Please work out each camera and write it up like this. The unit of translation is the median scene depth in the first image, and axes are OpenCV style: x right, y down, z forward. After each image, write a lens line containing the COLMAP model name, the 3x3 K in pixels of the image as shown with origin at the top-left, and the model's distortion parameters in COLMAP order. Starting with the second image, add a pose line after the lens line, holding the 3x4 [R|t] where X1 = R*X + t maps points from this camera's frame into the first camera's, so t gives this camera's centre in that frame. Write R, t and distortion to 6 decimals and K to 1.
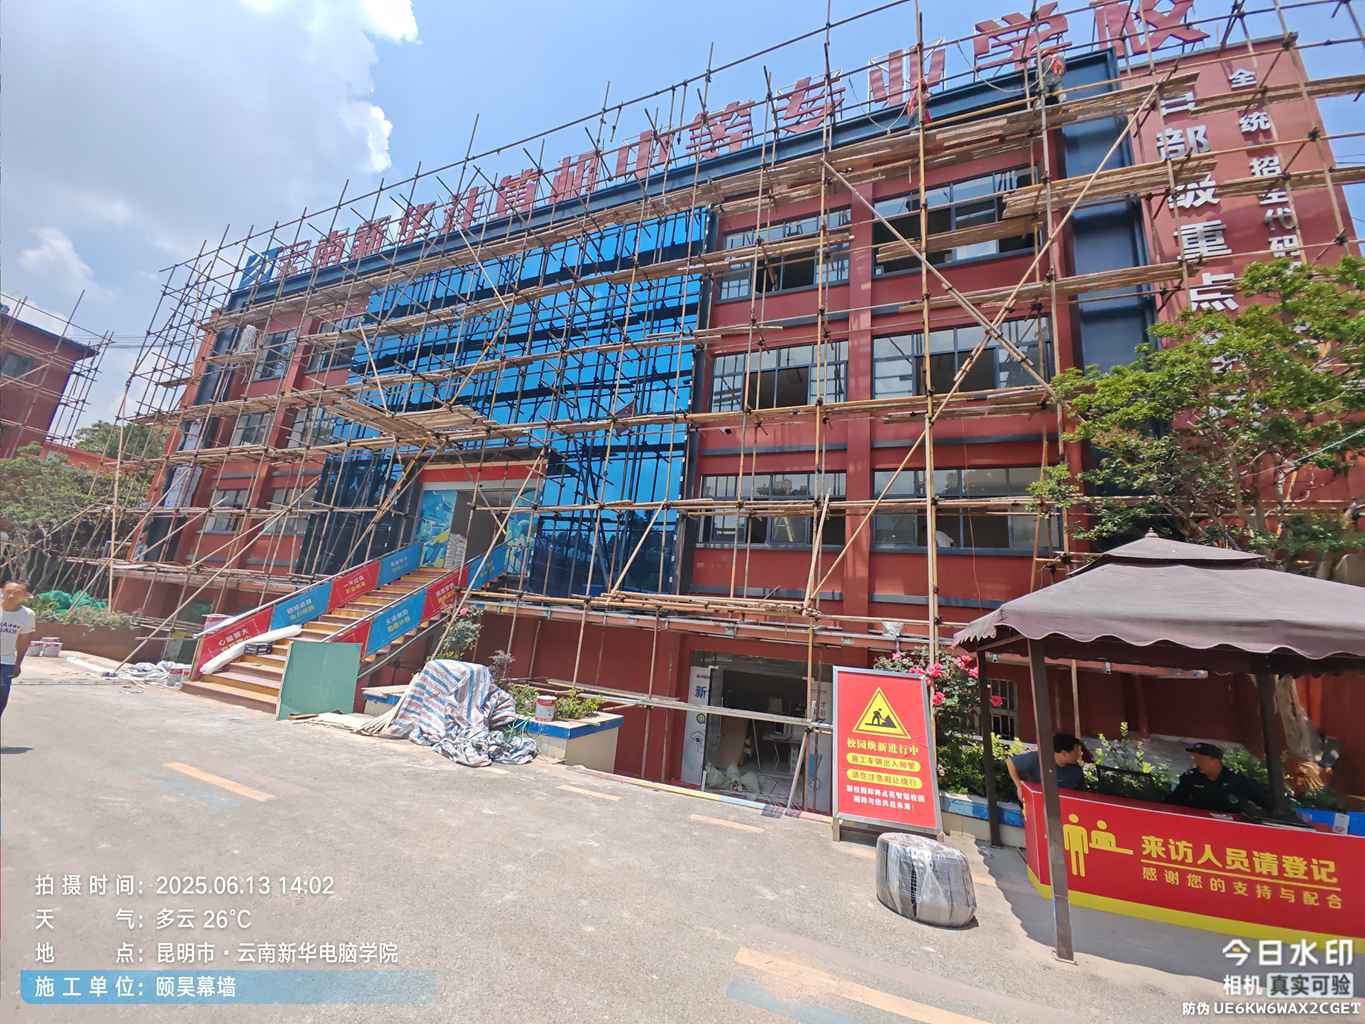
lens RADIAL K [[514.5, 0, 687.1], [0, 514.5, 512.9], [0, 0, 1]] dist [0.001585, -0.001974]
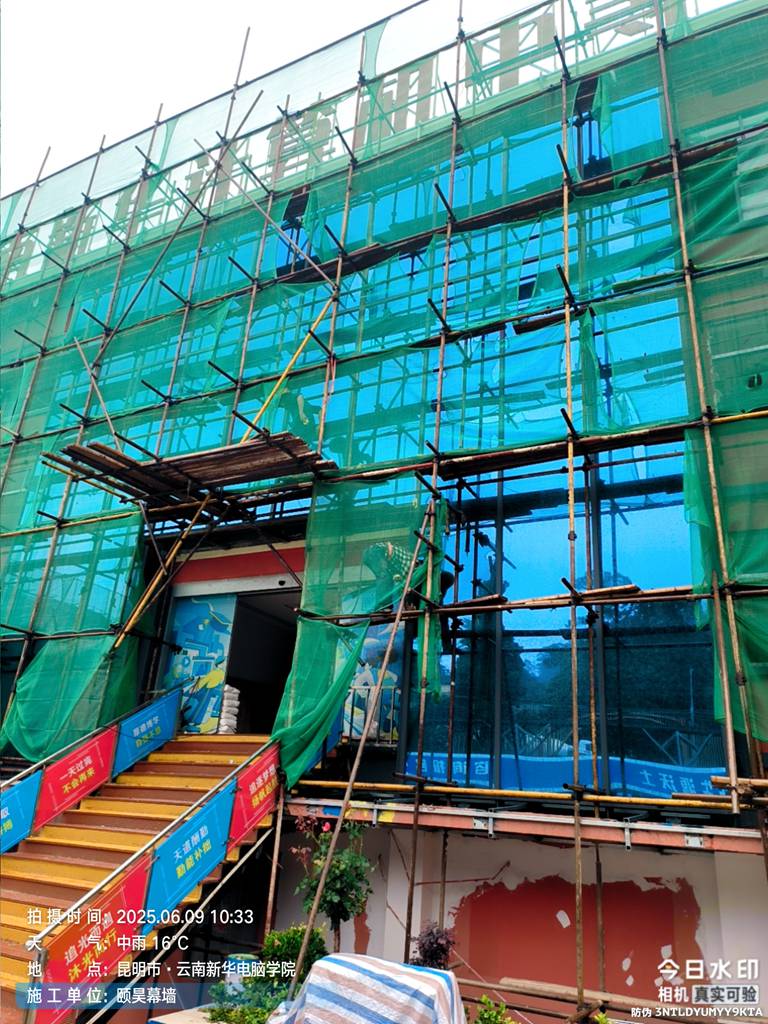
lens RADIAL K [[746.3, 0, 384.2], [0, 746.3, 503.8], [0, 0, 1]] dist [0.034575, -0.018473]
pose [[0.995135, -0.061640, -0.076857, -0.258171], [0.047619, 0.983858, -0.172496, 0.012208], [0.086249, 0.167997, 0.982007, 0.210931]]
